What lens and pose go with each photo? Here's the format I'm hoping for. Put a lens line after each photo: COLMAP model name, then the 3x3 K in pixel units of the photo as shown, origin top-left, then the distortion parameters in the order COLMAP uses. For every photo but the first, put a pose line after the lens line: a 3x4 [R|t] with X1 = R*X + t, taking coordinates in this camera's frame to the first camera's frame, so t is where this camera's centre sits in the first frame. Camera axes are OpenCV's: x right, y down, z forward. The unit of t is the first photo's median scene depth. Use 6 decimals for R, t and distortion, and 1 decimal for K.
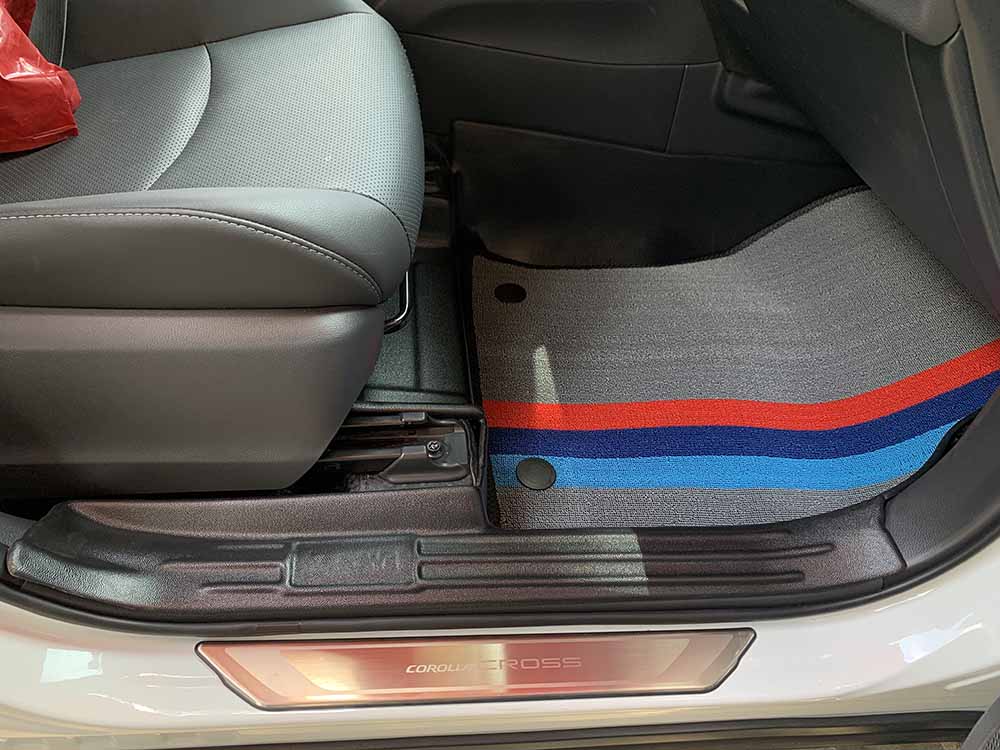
lens RADIAL K [[828.7, 0, 499.6], [0, 828.7, 359.4], [0, 0, 1]] dist [0.087139, -0.082079]
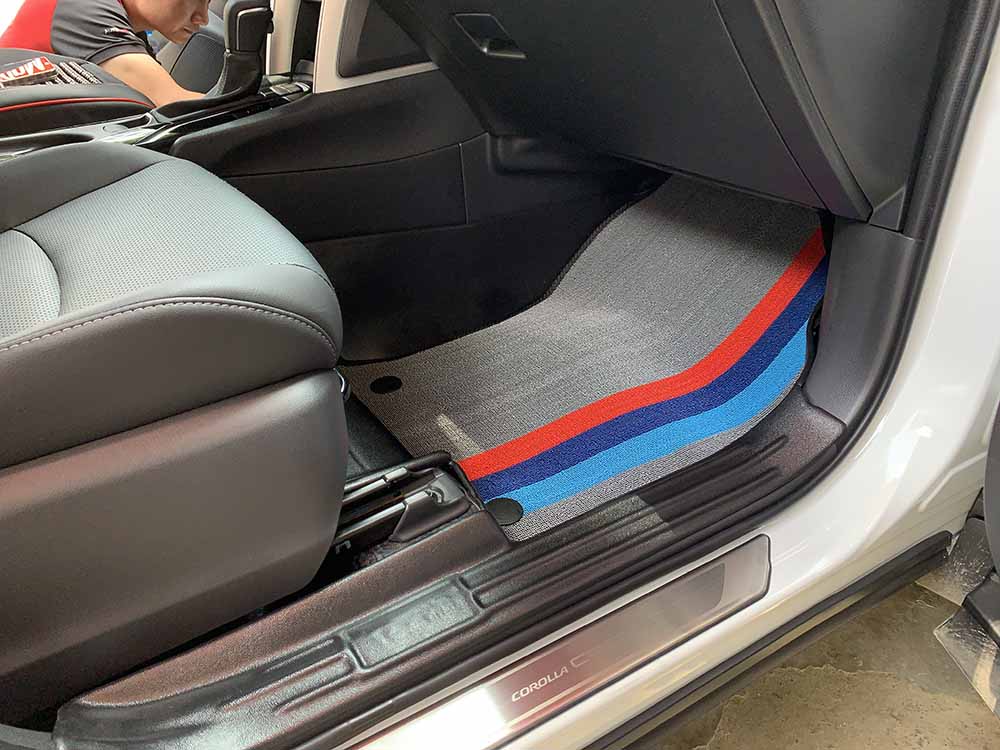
lens RADIAL K [[823.8, 0, 501.1], [0, 823.8, 361.1], [0, 0, 1]] dist [0.135217, -0.231590]
pose [[0.886857, -0.331271, 0.322094, -0.271633], [0.390056, 0.910454, -0.137589, 0.134609], [-0.247672, 0.247656, 0.936656, 0.018949]]
